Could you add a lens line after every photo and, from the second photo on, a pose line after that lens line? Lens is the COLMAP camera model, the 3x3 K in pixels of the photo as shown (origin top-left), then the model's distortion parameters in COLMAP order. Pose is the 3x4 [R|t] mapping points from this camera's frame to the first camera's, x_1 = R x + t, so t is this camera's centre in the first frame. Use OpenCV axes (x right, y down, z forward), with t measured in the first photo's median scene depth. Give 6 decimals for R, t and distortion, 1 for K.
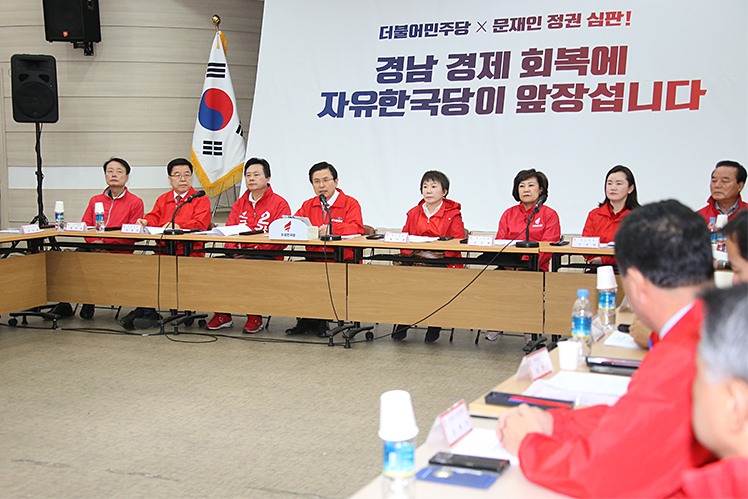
lens RADIAL K [[1097.5, 0, 368.9], [0, 1097.5, 251.7], [0, 0, 1]] dist [0.228716, 0.000000]
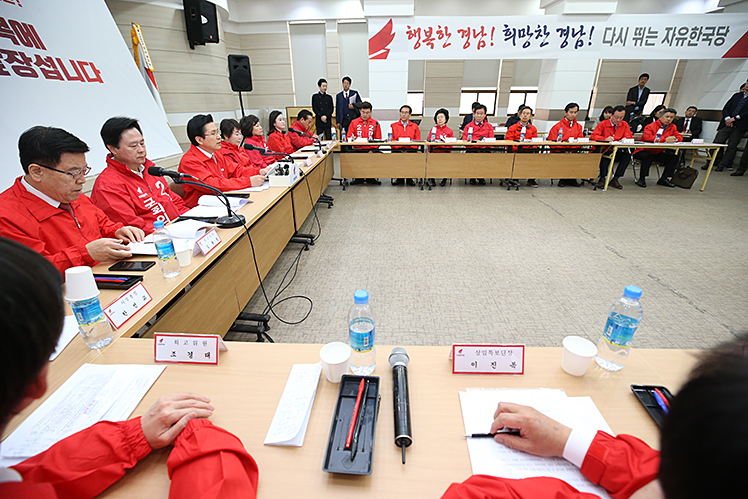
lens RADIAL K [[338.4, 0, 356.3], [0, 338.4, 246.7], [0, 0, 1]] dist [-0.002203, 0.005950]
pose [[-0.304495, -0.370079, 0.877681, -0.326222], [0.119869, 0.899223, 0.420748, -0.069243], [-0.944941, 0.233323, -0.229448, 0.760385]]
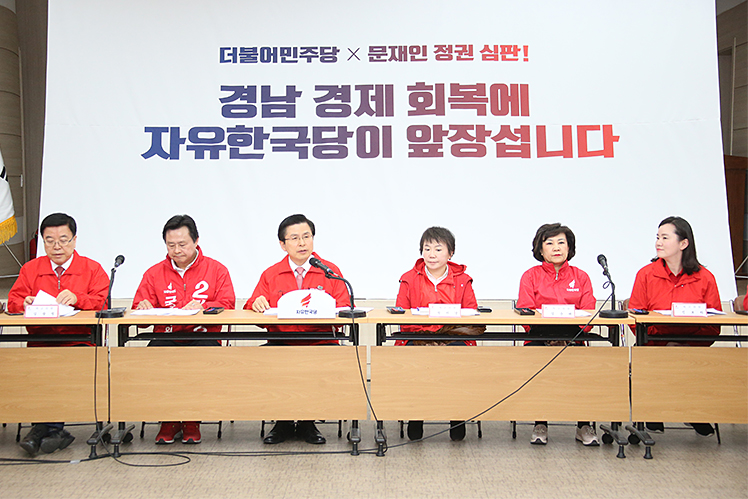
lens RADIAL K [[1286.4, 0, 335.6], [0, 1286.4, 250.7], [0, 0, 1]] dist [0.272428, 0.000000]
pose [[0.919083, -0.016199, 0.393731, -0.300582], [0.037037, 0.998283, -0.045385, -0.011934], [-0.392320, 0.056296, 0.918105, 0.123902]]
